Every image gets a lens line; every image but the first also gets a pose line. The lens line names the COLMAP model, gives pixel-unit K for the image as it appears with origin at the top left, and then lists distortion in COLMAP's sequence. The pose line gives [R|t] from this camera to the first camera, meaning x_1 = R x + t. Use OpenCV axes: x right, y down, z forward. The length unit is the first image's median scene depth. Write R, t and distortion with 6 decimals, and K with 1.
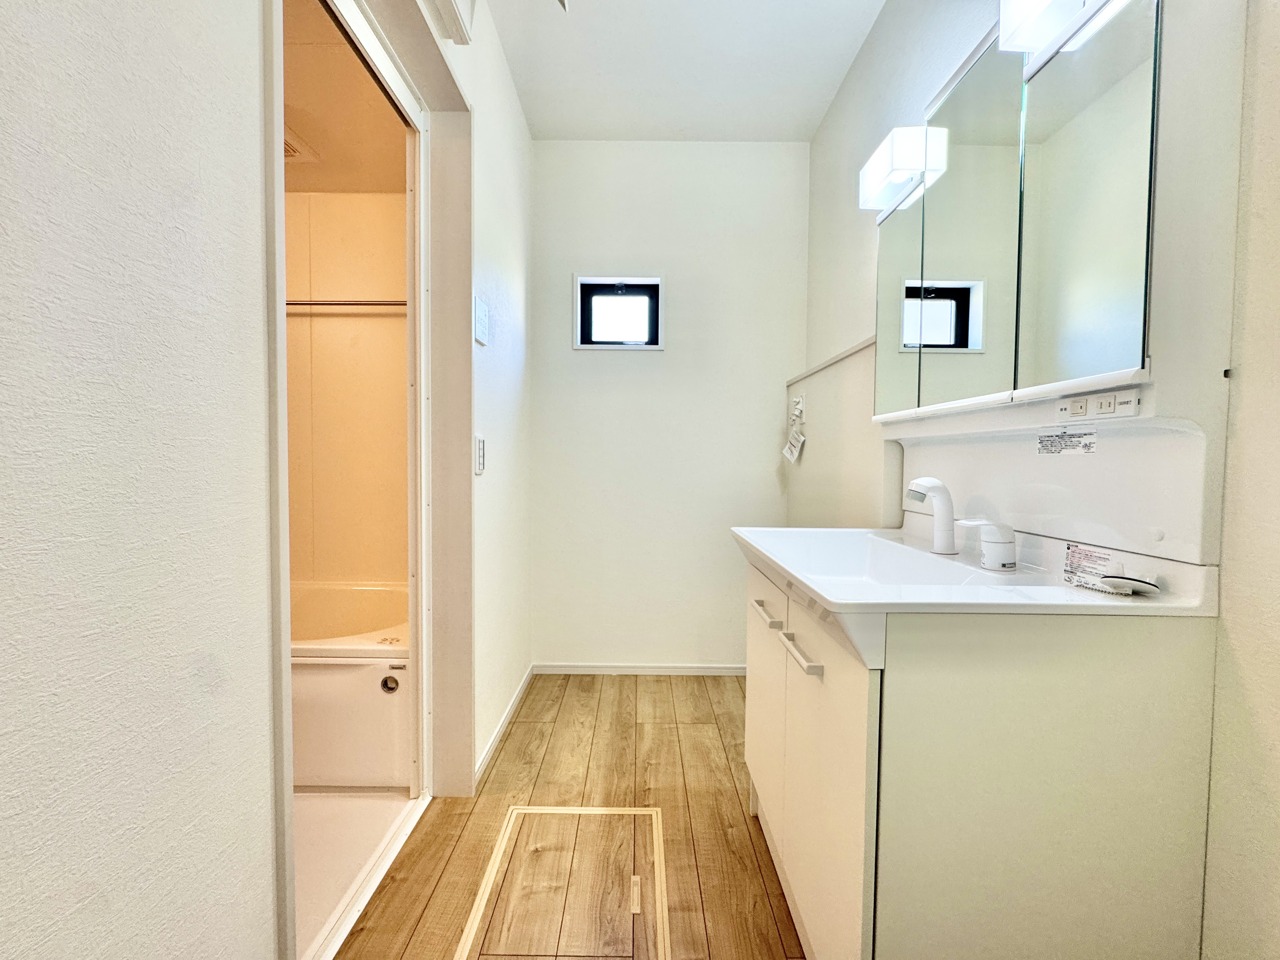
lens RADIAL K [[512.7, 0, 637.4], [0, 512.7, 478.7], [0, 0, 1]] dist [0.000064, 0.000139]
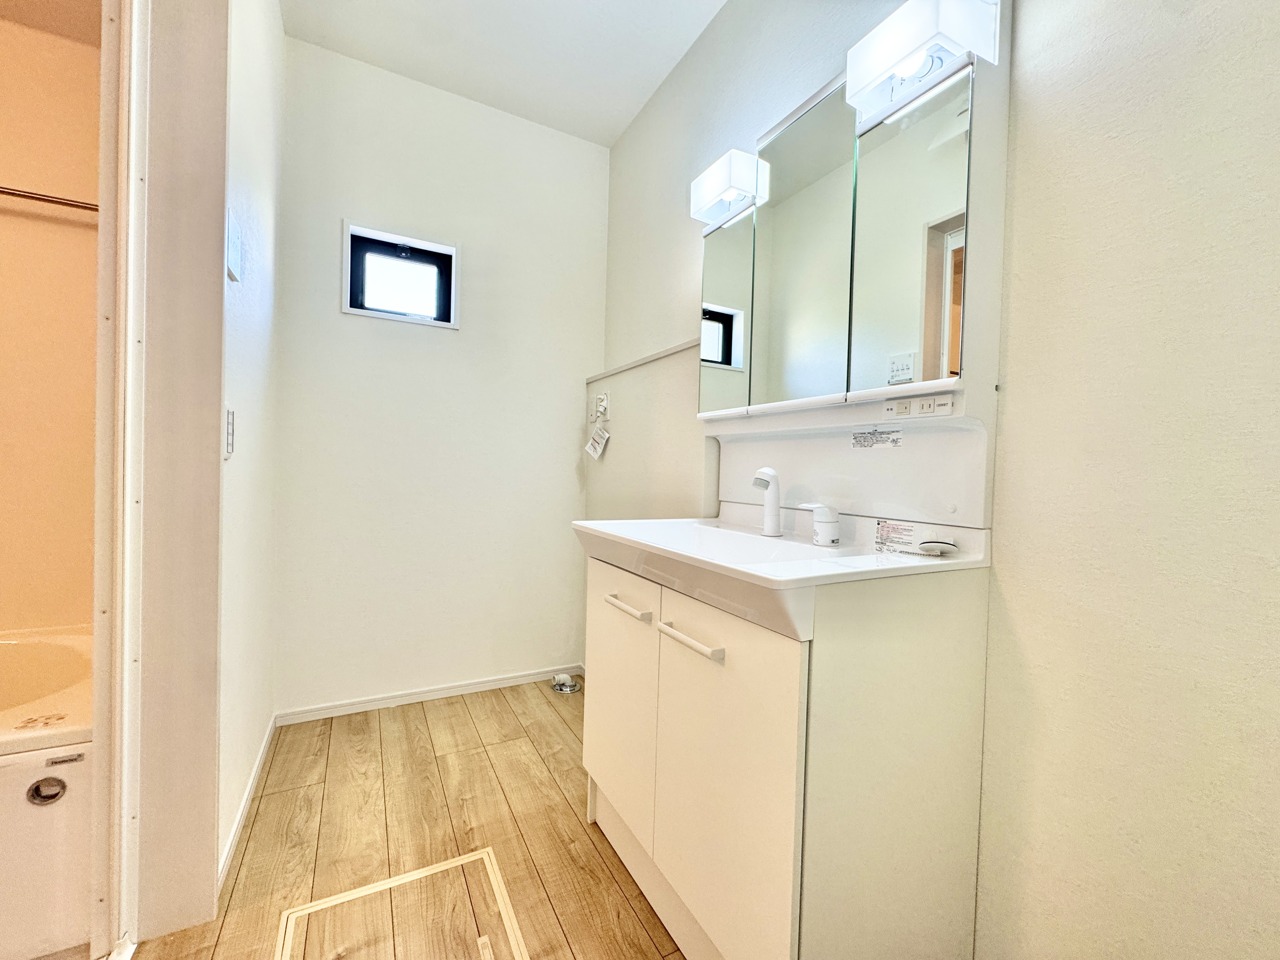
lens RADIAL K [[512.7, 0, 637.4], [0, 512.7, 478.7], [0, 0, 1]] dist [0.000064, 0.000139]
pose [[0.881136, 0.008661, 0.472784, -0.154720], [-0.004683, 0.999943, -0.009590, 0.025040], [-0.472840, 0.006236, 0.881126, 0.112863]]
